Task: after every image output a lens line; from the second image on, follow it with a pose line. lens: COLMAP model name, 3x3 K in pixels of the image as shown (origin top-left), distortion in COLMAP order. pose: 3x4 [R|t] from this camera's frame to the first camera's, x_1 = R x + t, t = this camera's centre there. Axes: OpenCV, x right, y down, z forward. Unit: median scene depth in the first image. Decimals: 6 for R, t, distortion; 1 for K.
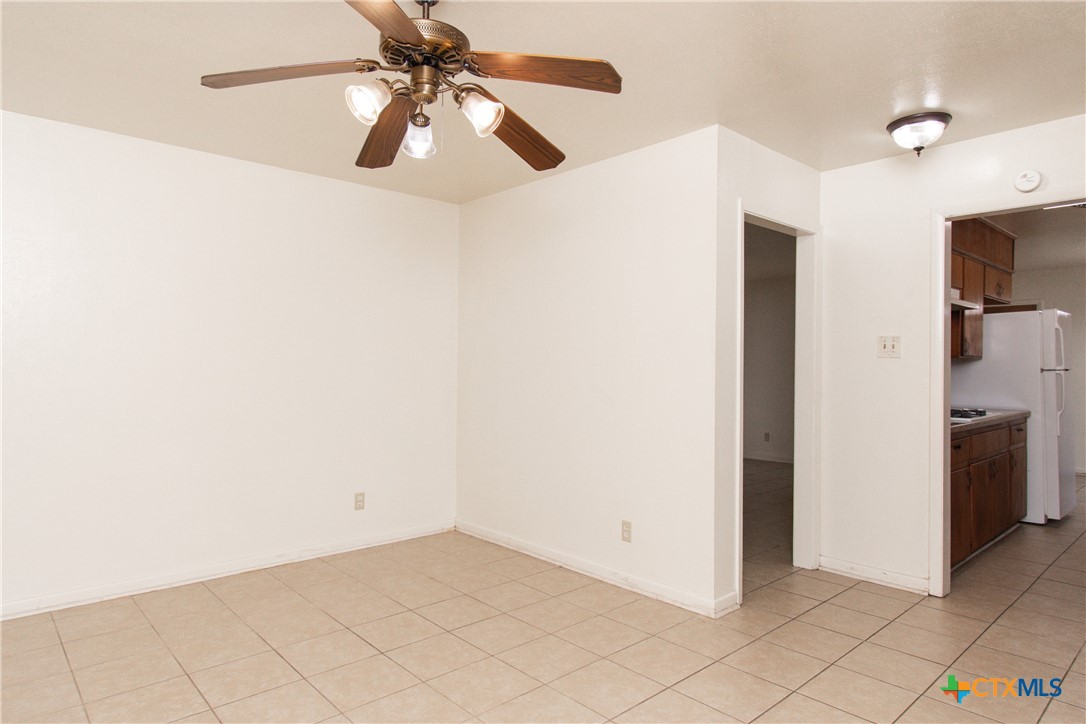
lens RADIAL K [[642.6, 0, 543.1], [0, 642.6, 359.2], [0, 0, 1]] dist [-0.004470, -0.000033]
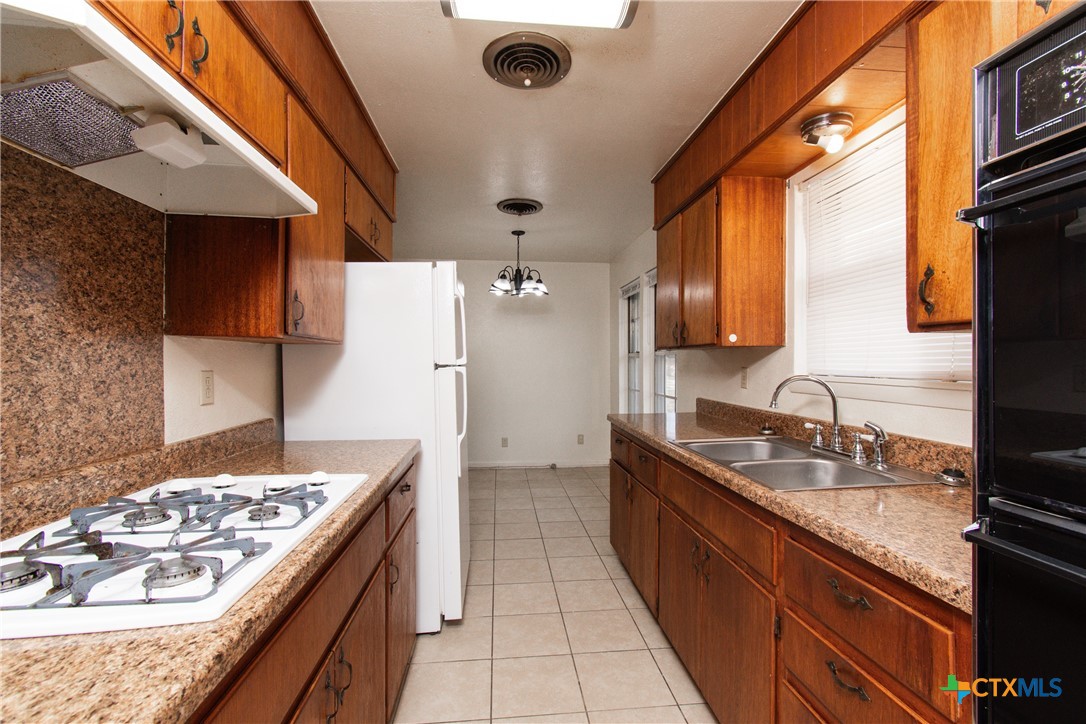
lens RADIAL K [[480.3, 0, 544.9], [0, 480.3, 358.0], [0, 0, 1]] dist [-0.000652, -0.000372]
pose [[0.597720, -0.006533, 0.801678, 0.442632], [0.001139, 0.999973, 0.007300, 0.005723], [-0.801704, -0.003450, 0.597712, 0.599115]]
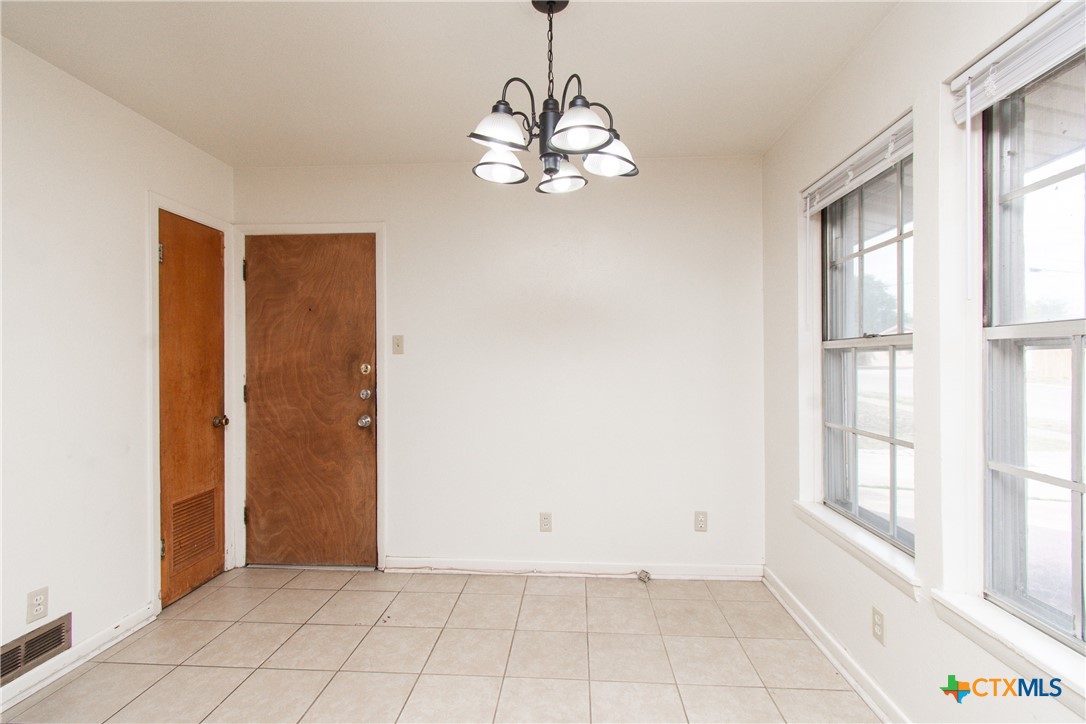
lens RADIAL K [[480.3, 0, 544.9], [0, 480.3, 358.0], [0, 0, 1]] dist [-0.000652, -0.000372]
pose [[0.719412, -0.006769, 0.694551, 0.853937], [0.003253, 0.999974, 0.006376, 0.013836], [-0.694576, -0.002327, 0.719415, 0.908722]]
